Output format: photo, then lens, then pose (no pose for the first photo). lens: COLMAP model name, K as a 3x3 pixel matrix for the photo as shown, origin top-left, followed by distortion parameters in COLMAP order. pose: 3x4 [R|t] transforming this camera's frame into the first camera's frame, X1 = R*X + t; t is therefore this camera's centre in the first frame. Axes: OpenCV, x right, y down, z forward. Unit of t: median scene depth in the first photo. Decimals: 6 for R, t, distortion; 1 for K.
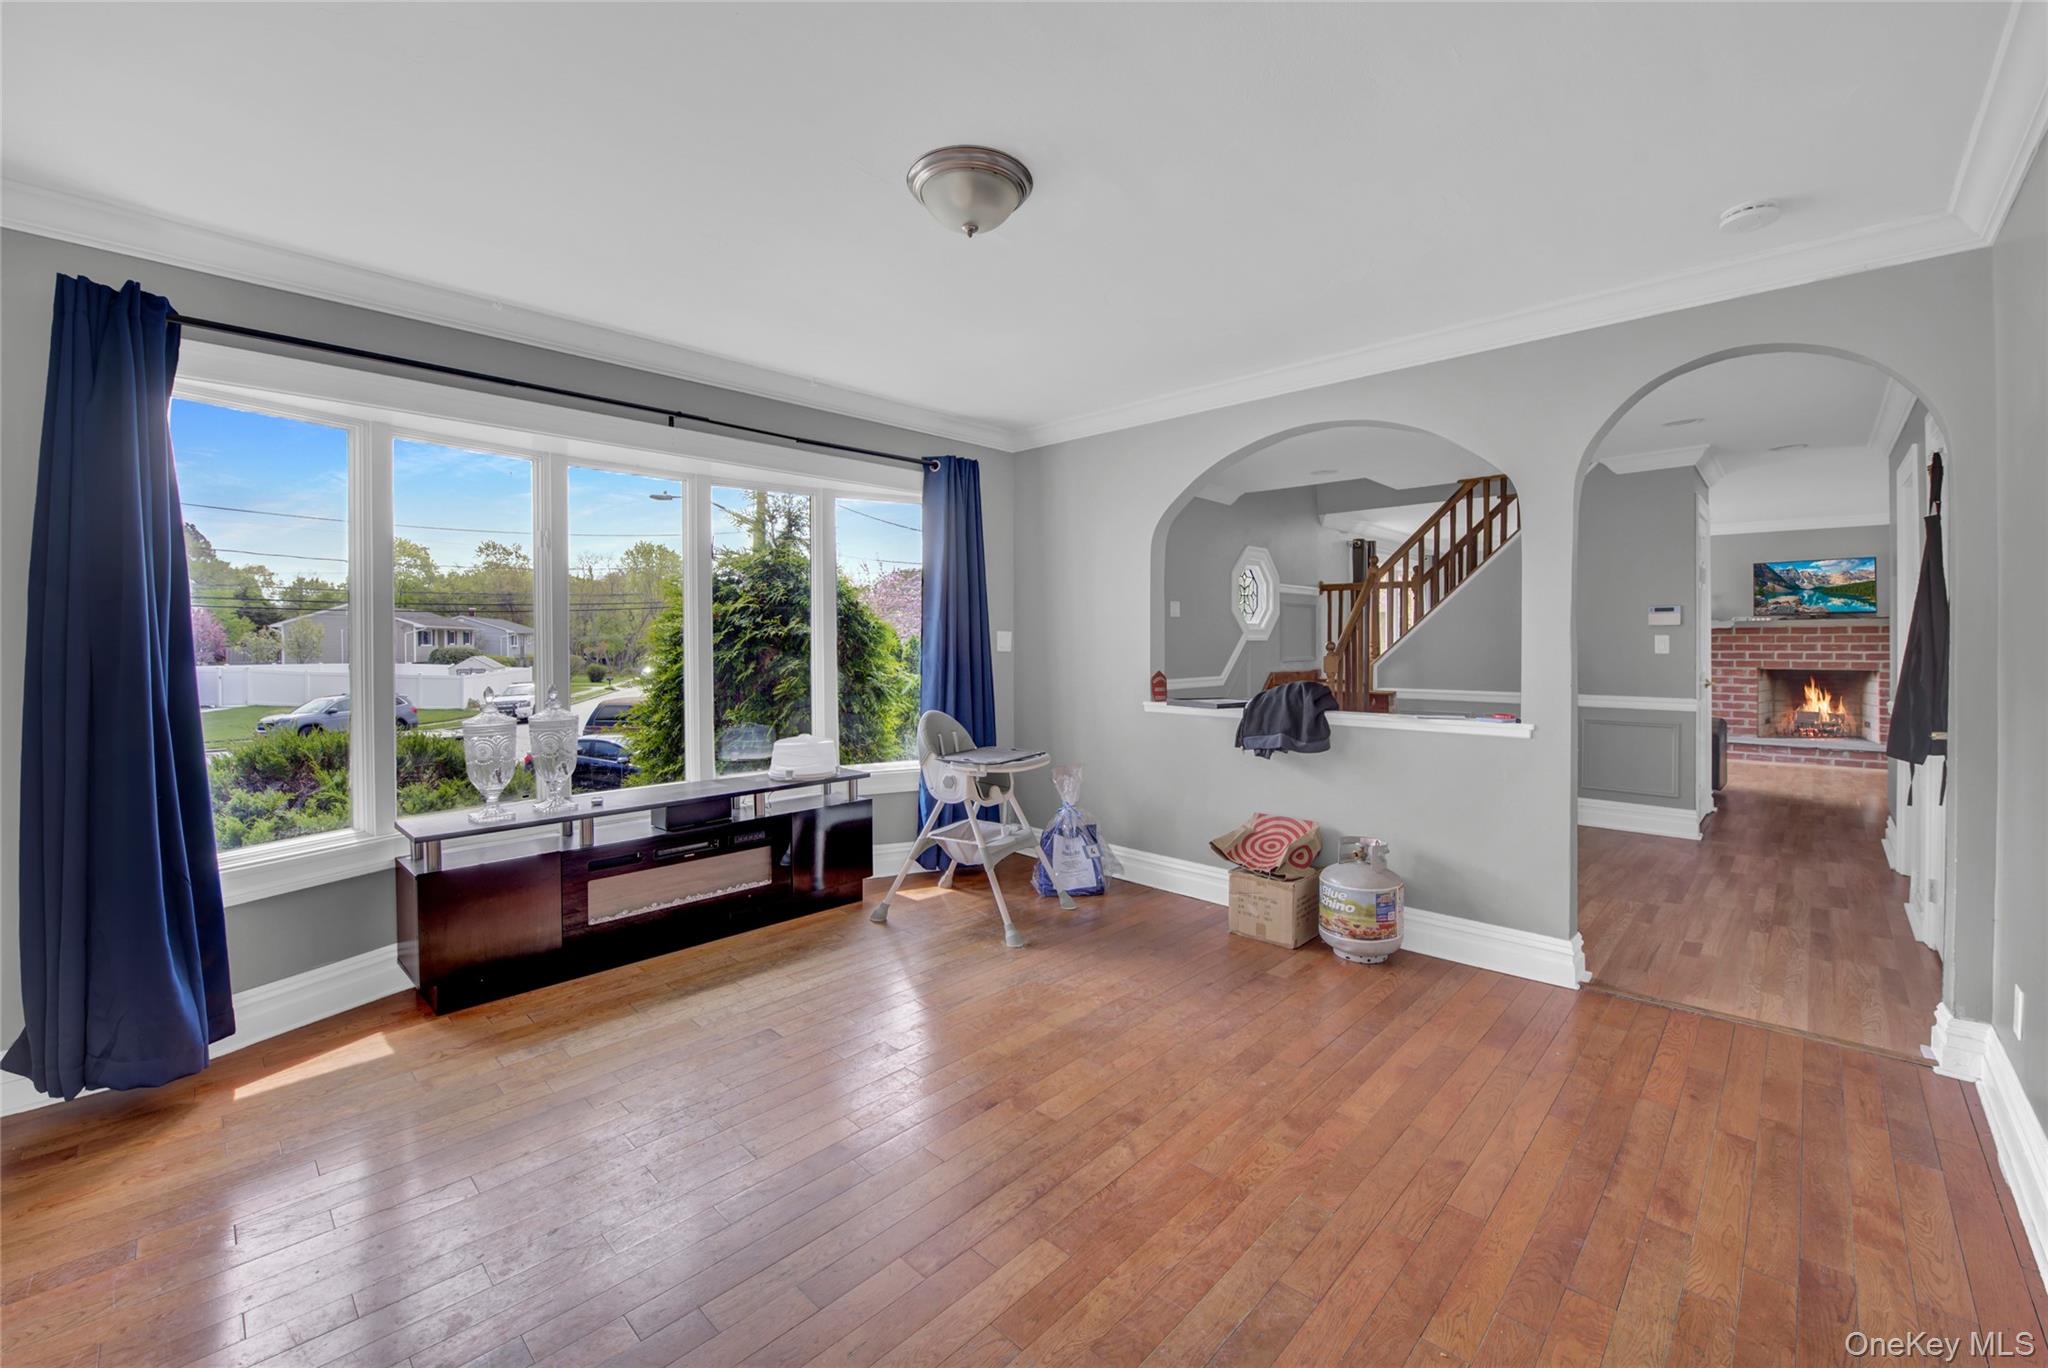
lens RADIAL K [[821.8, 0, 1036.9], [0, 821.8, 645.5], [0, 0, 1]] dist [-0.006498, -0.000673]
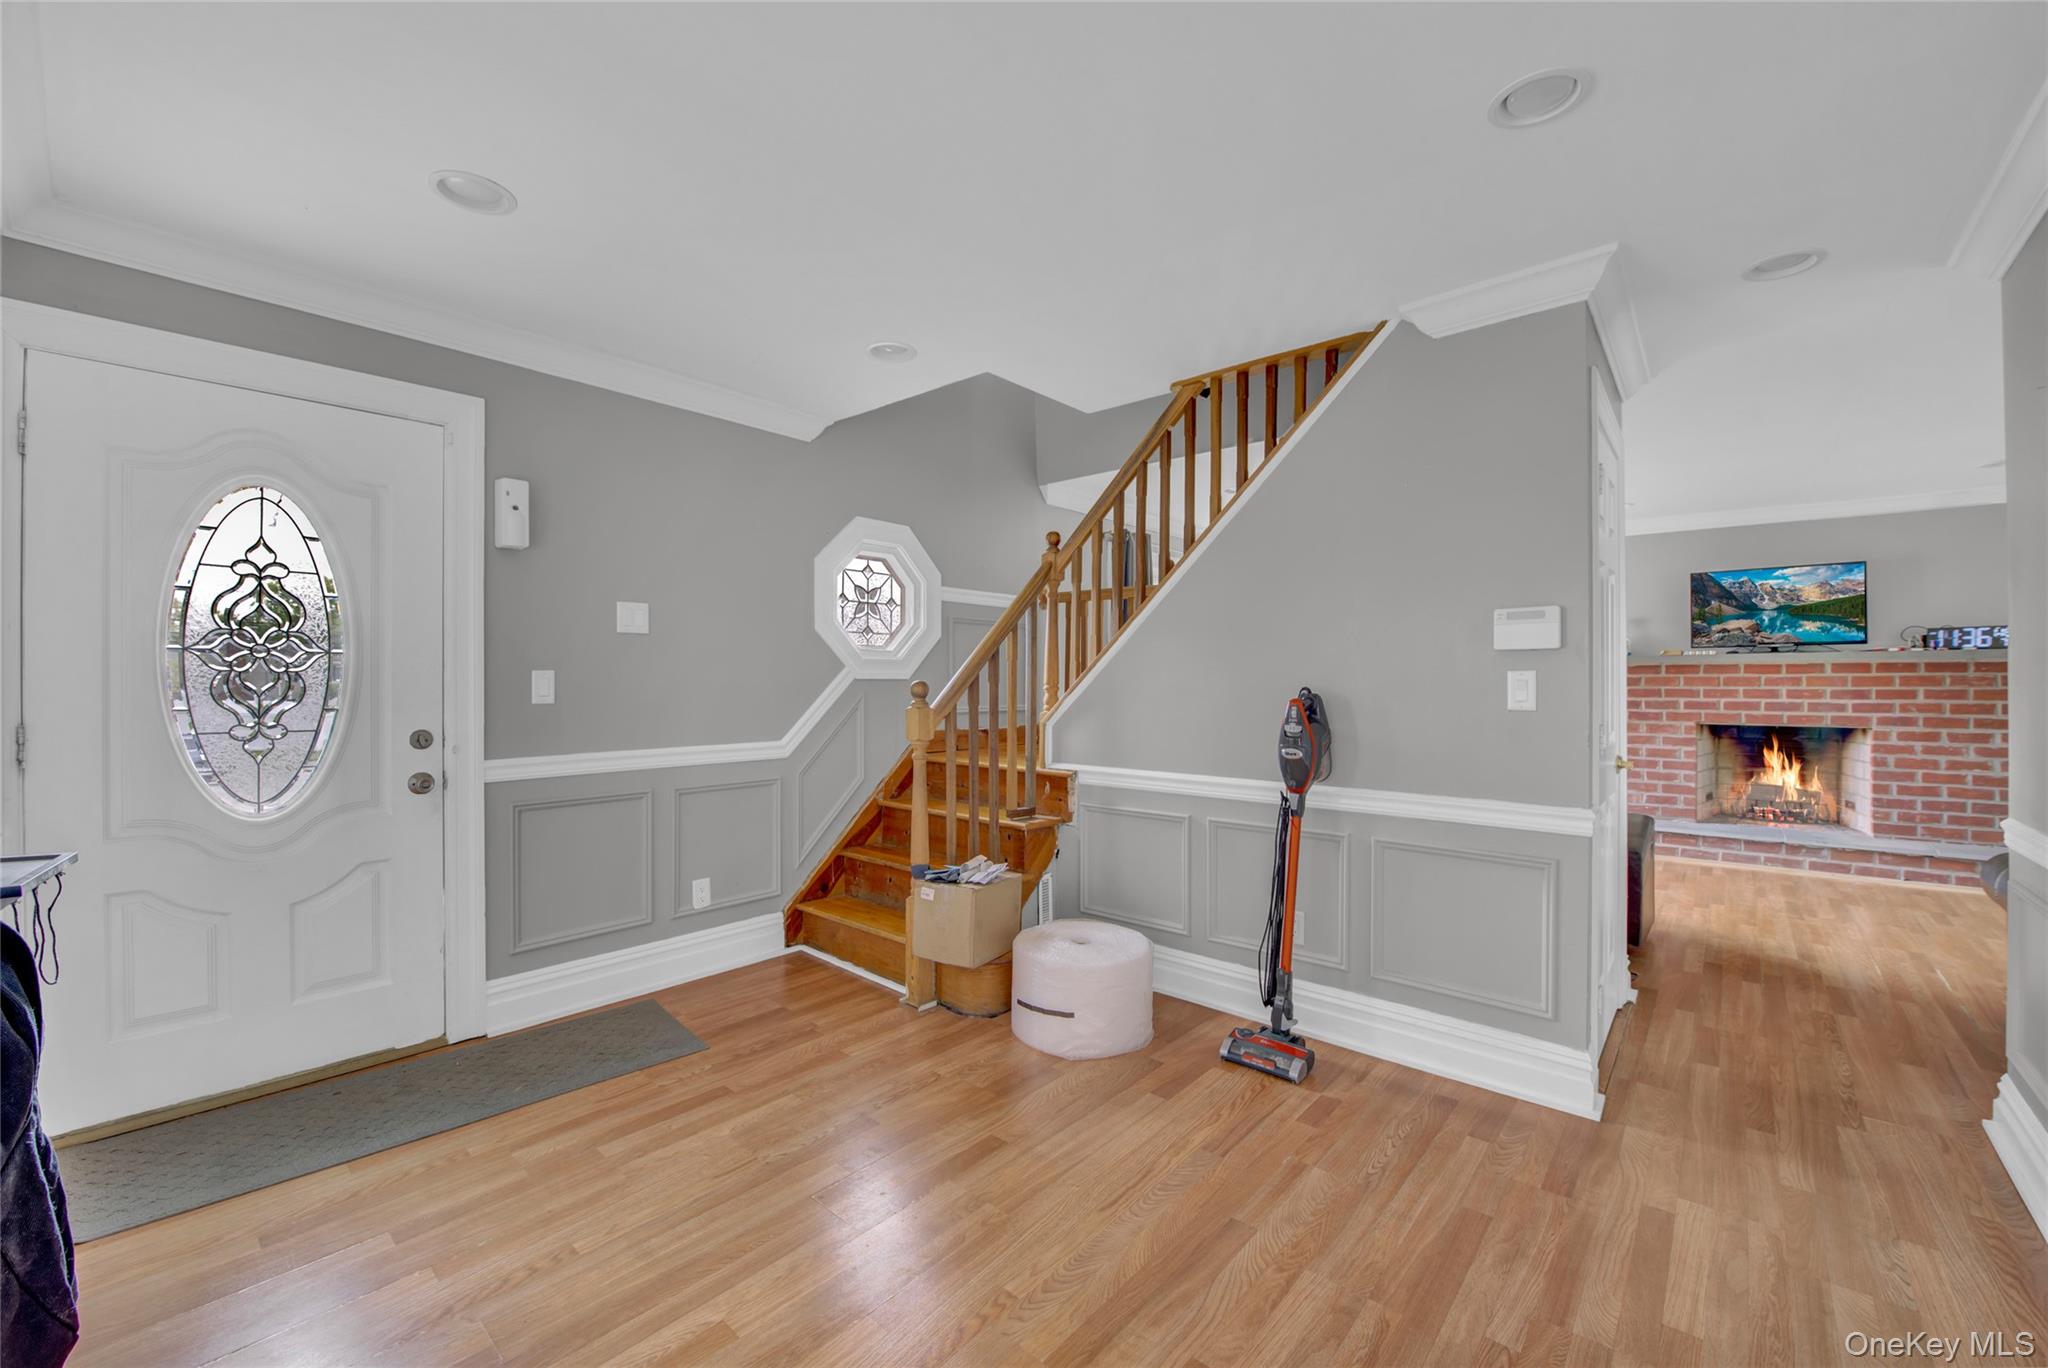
lens RADIAL K [[821.8, 0, 1007.3], [0, 821.8, 691.1], [0, 0, 1]] dist [-0.006498, -0.000673]
pose [[0.999420, 0.003363, 0.033891, 0.272840], [-0.003513, 0.999984, 0.004380, -0.000552], [-0.033876, -0.004496, 0.999416, 0.325930]]
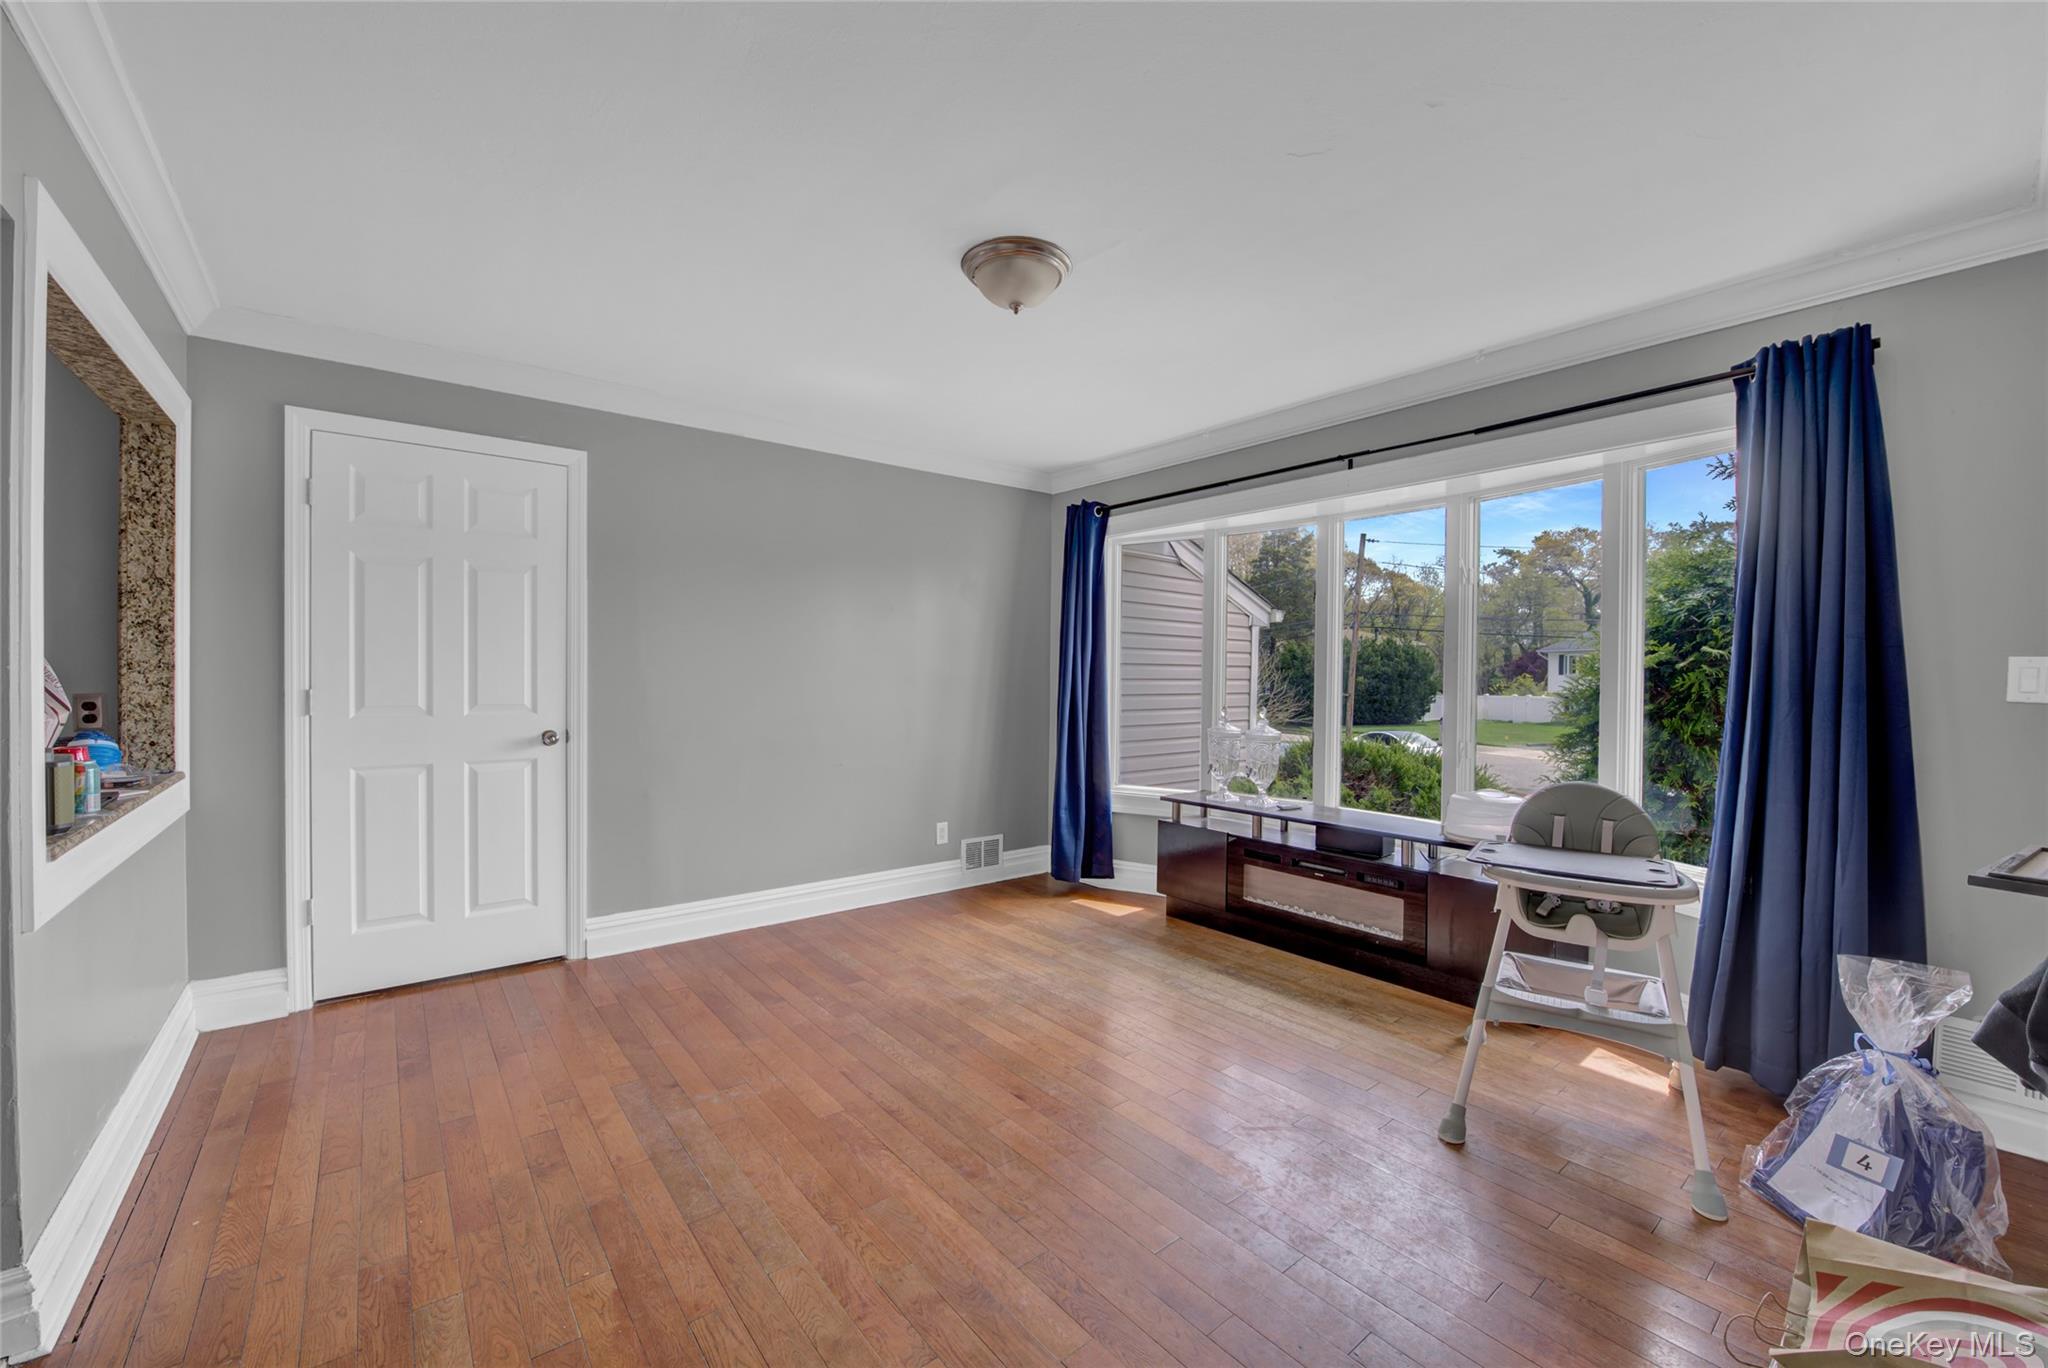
lens RADIAL K [[821.8, 0, 1023.4], [0, 821.8, 683.2], [0, 0, 1]] dist [-0.006498, -0.000673]
pose [[-0.128624, 0.017100, -0.991546, 0.996941], [-0.012314, 0.999747, 0.018839, -0.011970], [0.991617, 0.014633, -0.128381, 1.109808]]
